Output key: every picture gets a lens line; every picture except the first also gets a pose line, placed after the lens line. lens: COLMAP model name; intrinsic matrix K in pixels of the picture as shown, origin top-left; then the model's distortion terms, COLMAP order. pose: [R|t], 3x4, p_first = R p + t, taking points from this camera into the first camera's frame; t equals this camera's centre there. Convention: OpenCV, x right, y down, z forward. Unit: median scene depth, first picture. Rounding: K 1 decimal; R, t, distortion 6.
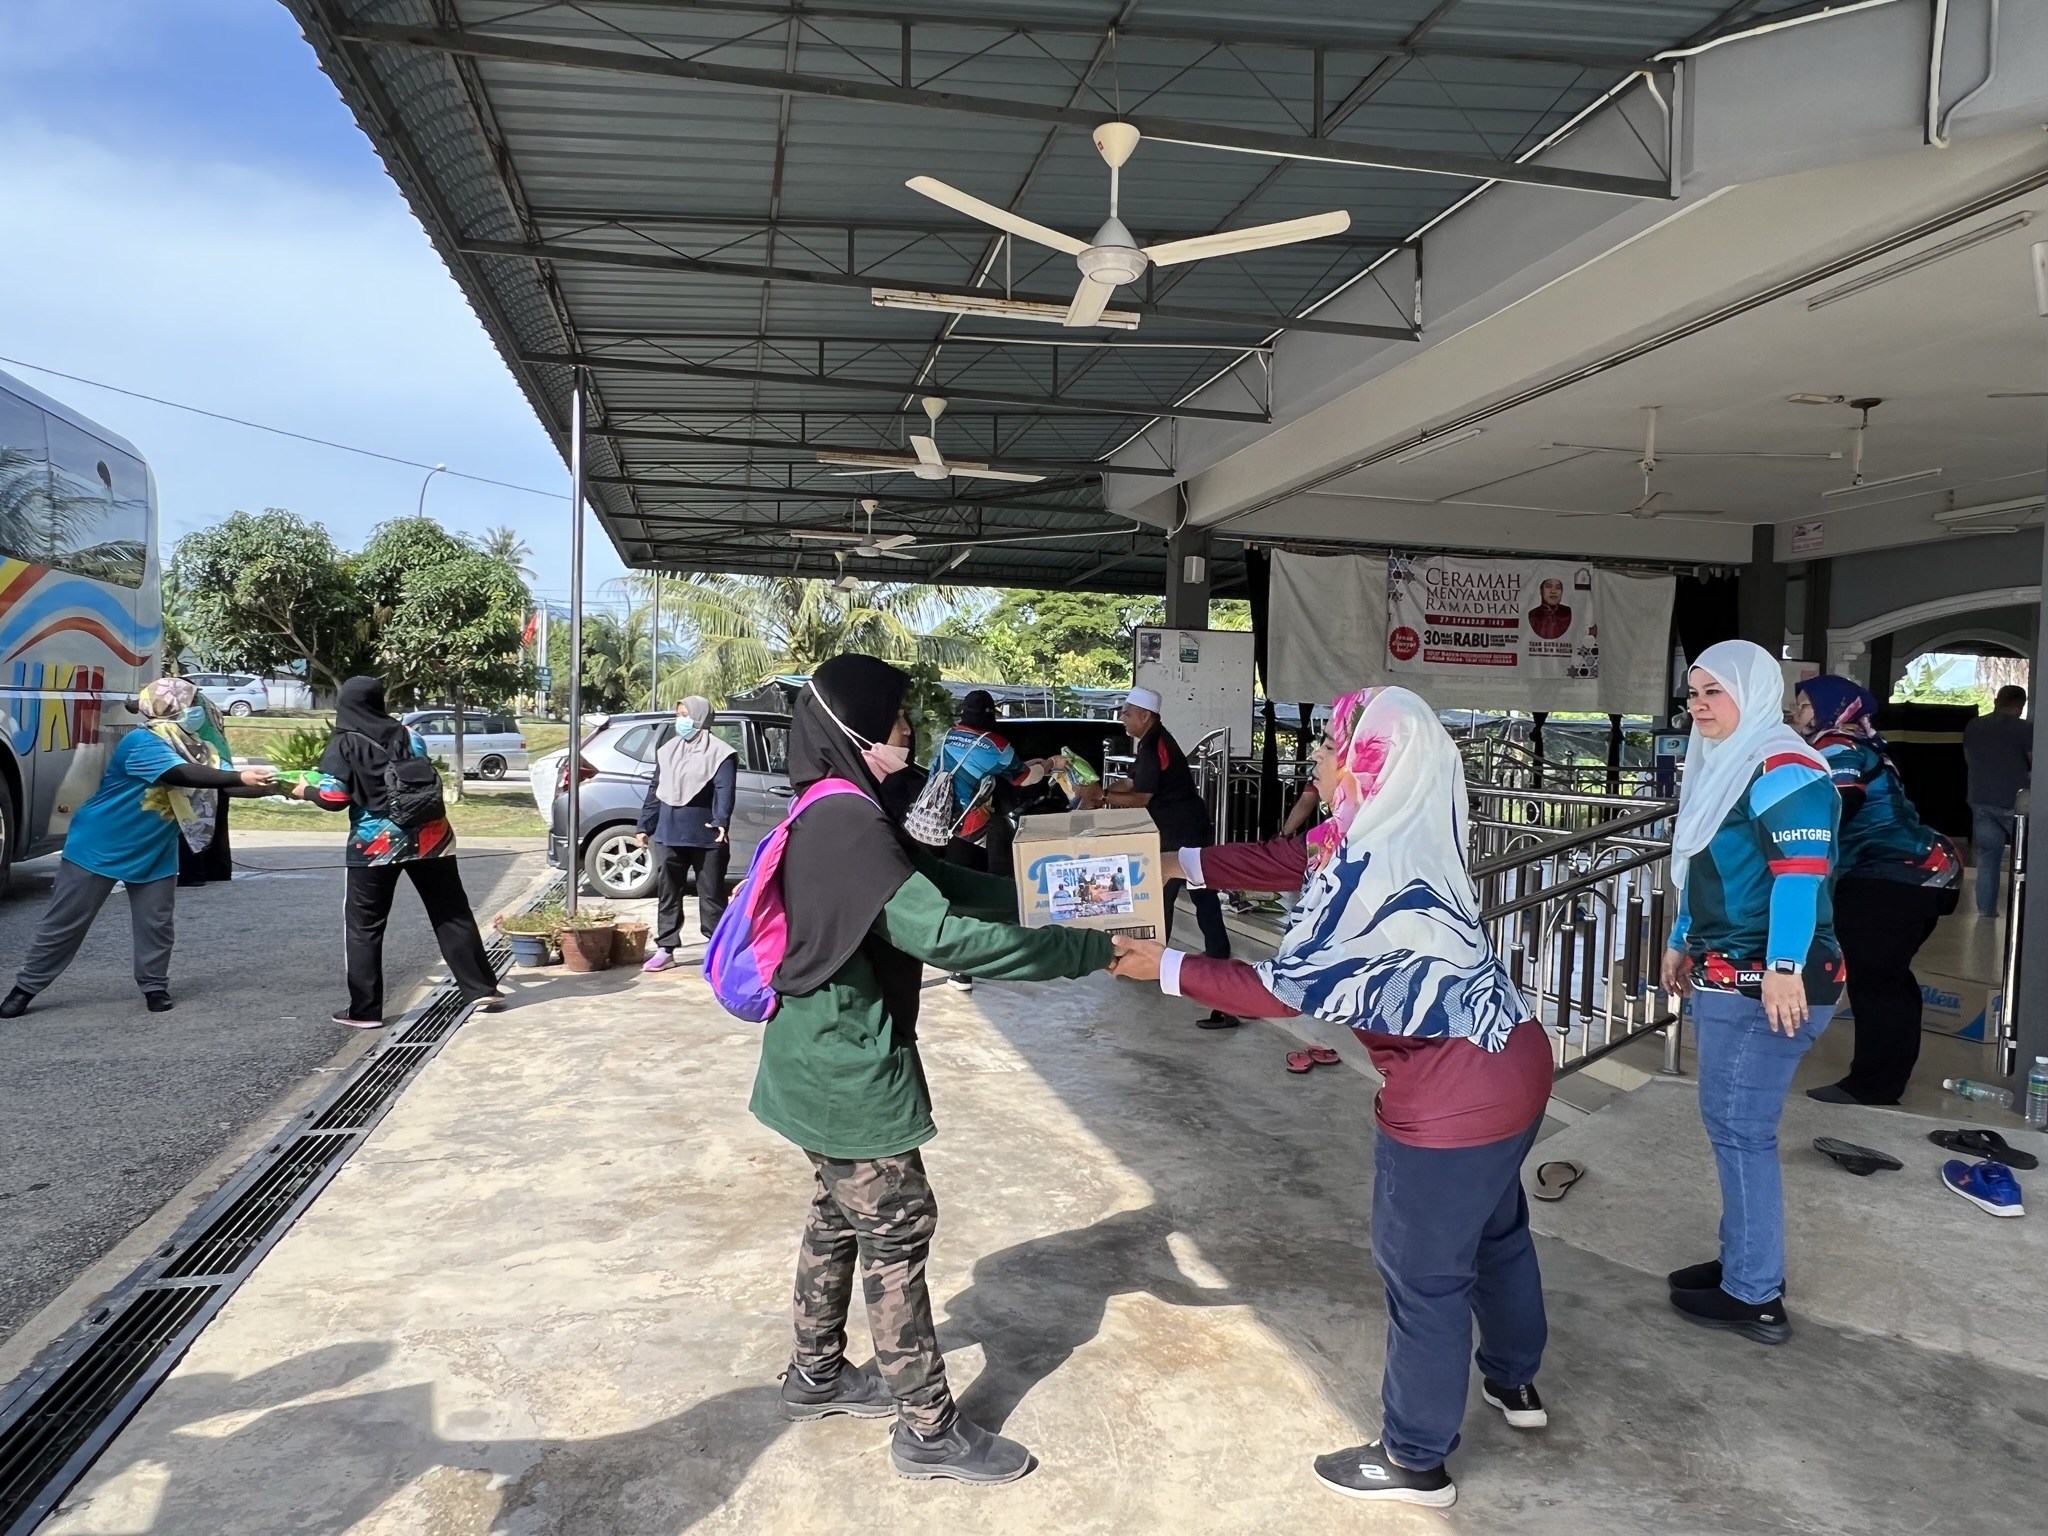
lens RADIAL K [[1327.3, 0, 1024.0], [0, 1327.3, 768.0], [0, 0, 1]] dist [-0.000023, -0.006670]
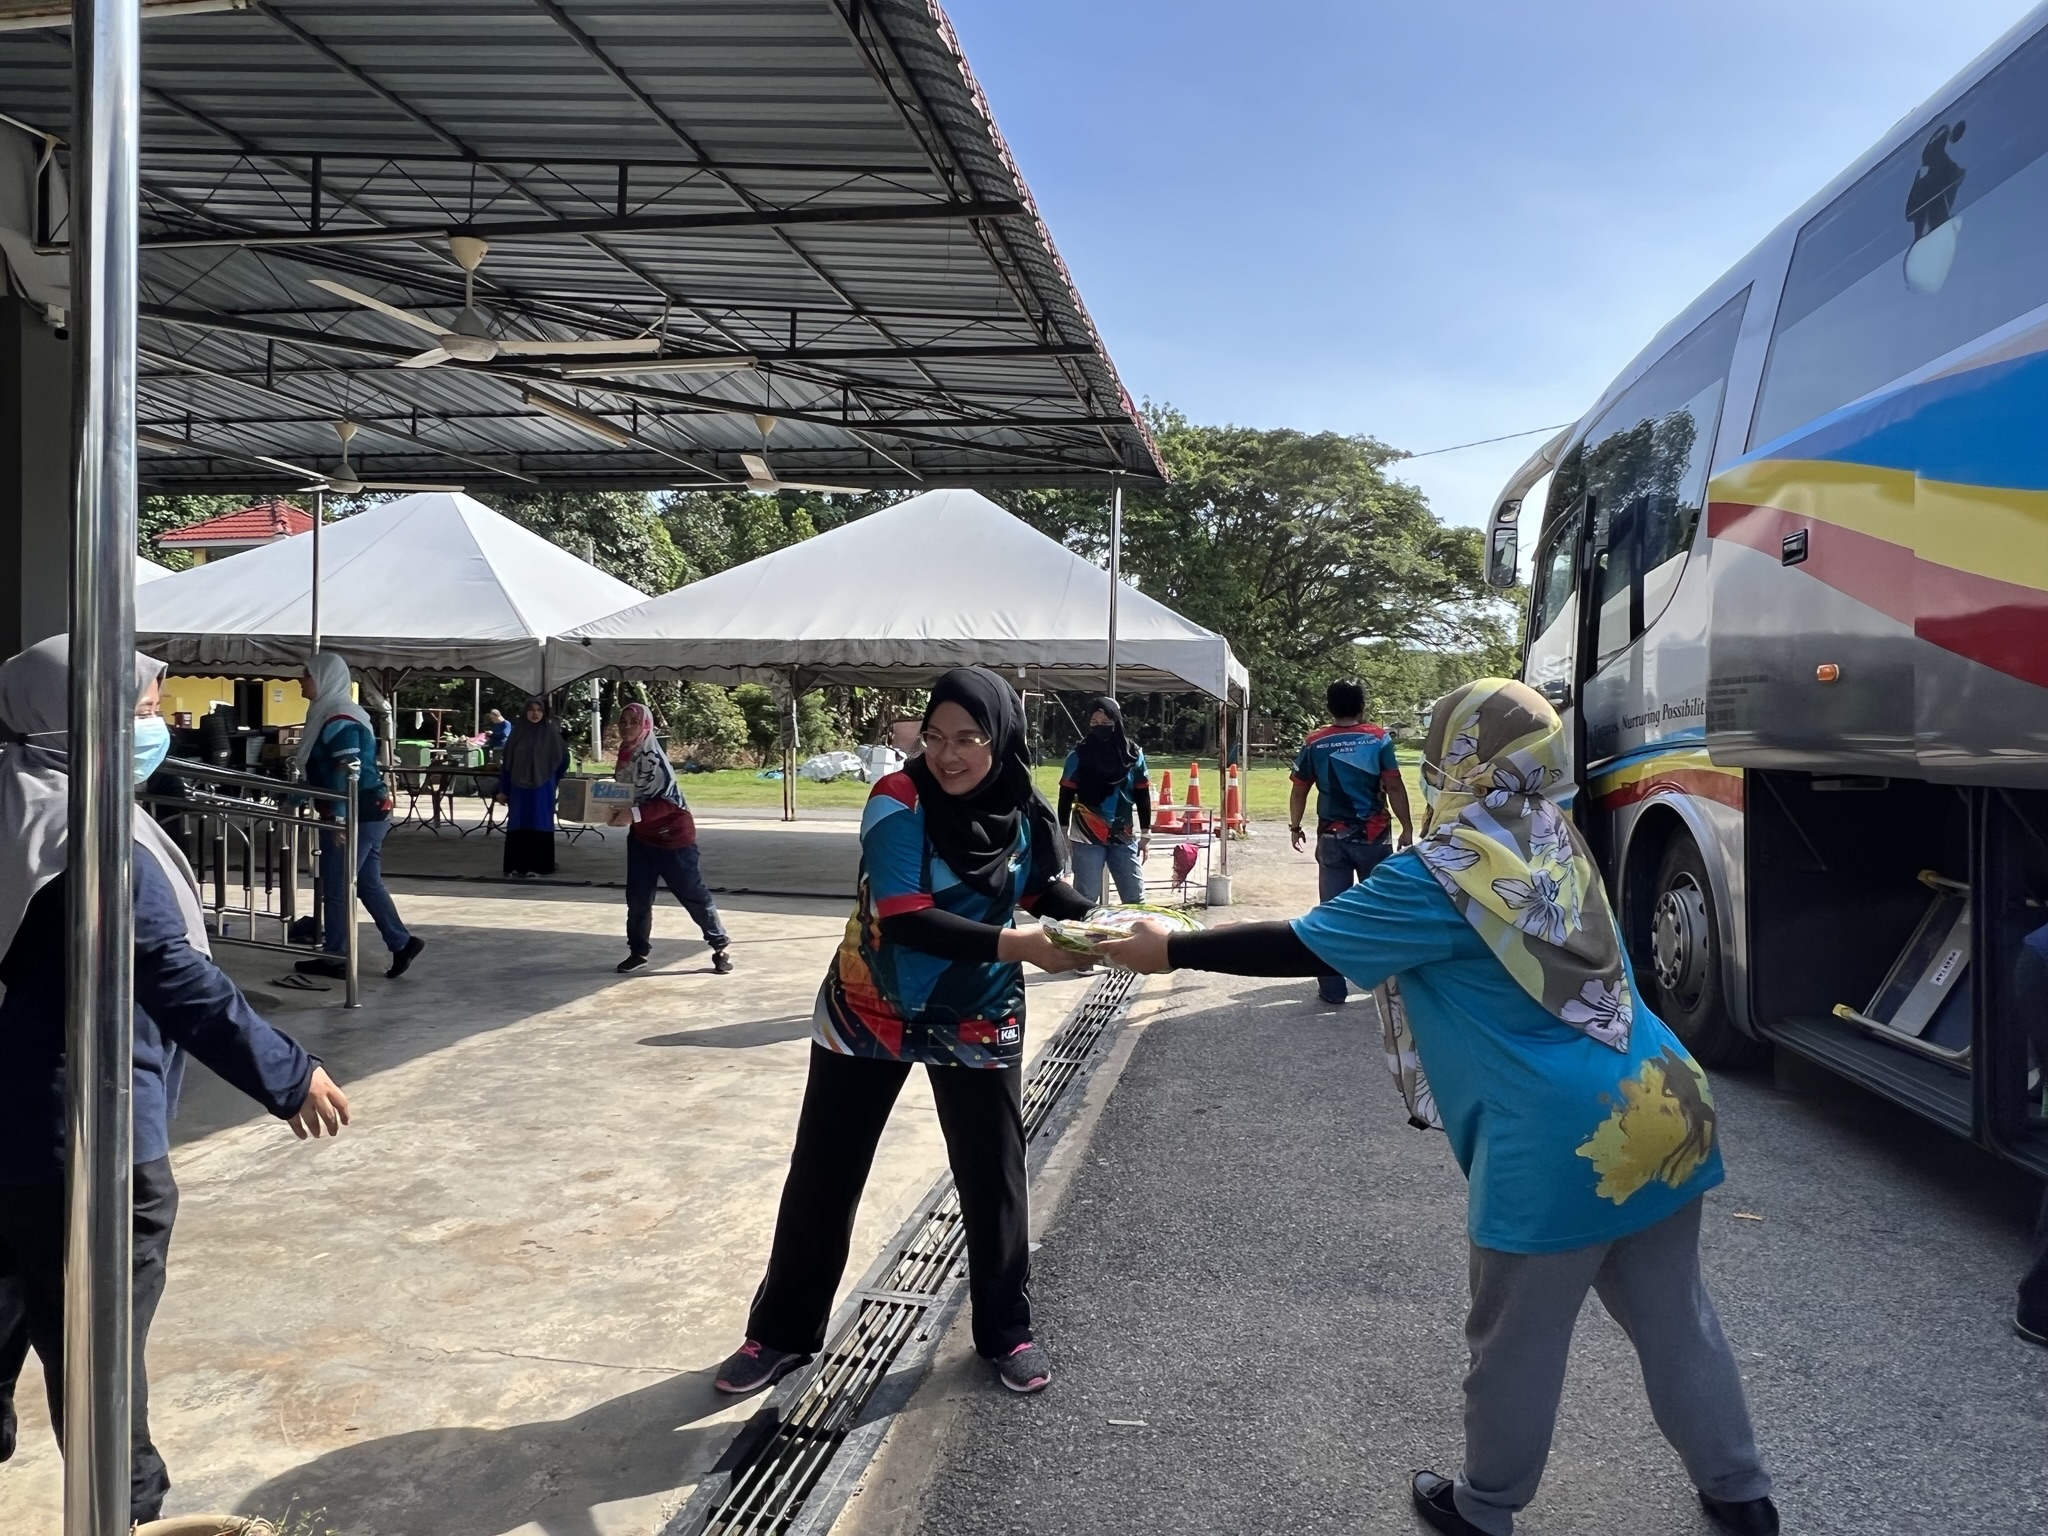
lens RADIAL K [[1327.3, 0, 1024.0], [0, 1327.3, 768.0], [0, 0, 1]] dist [-0.000023, -0.006670]
pose [[-0.910215, -0.064898, 0.409020, -0.394995], [-0.038533, 0.996632, 0.072384, -0.036422], [-0.412340, 0.050124, -0.909650, 0.806929]]
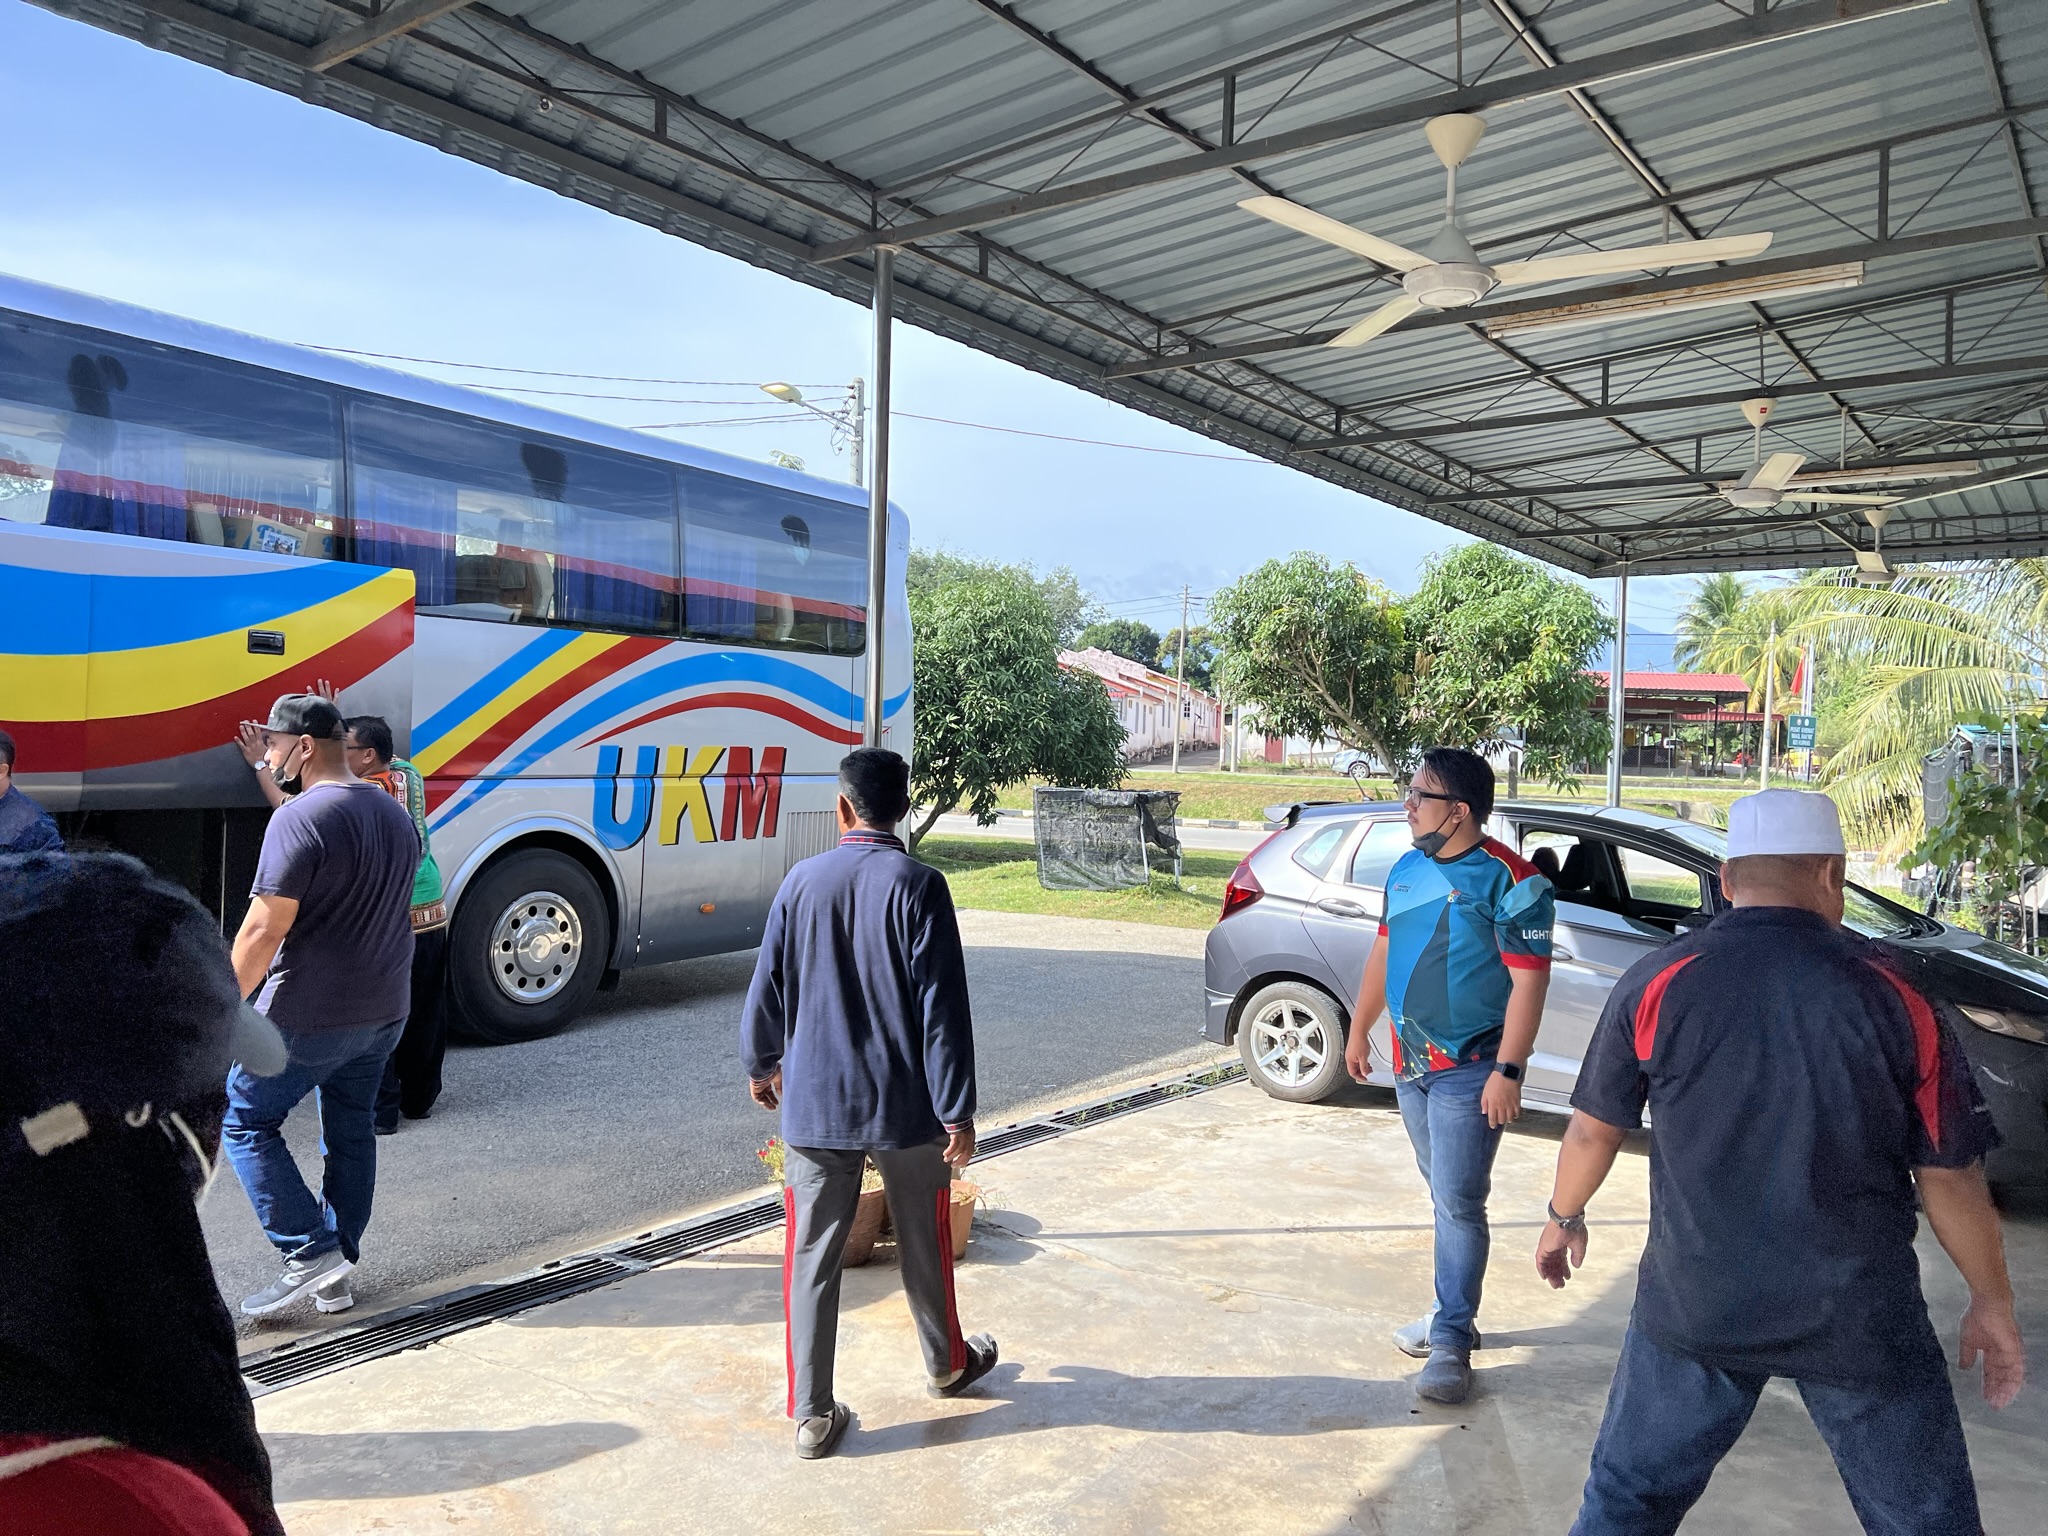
lens RADIAL K [[1518.2, 0, 1024.0], [0, 1518.2, 768.0], [0, 0, 1]] dist [0.032443, -0.000006]
pose [[0.646868, -0.004297, -0.762590, 0.166968], [-0.029281, 0.999107, -0.030468, -0.032622], [0.762039, 0.042038, 0.646165, 0.435269]]
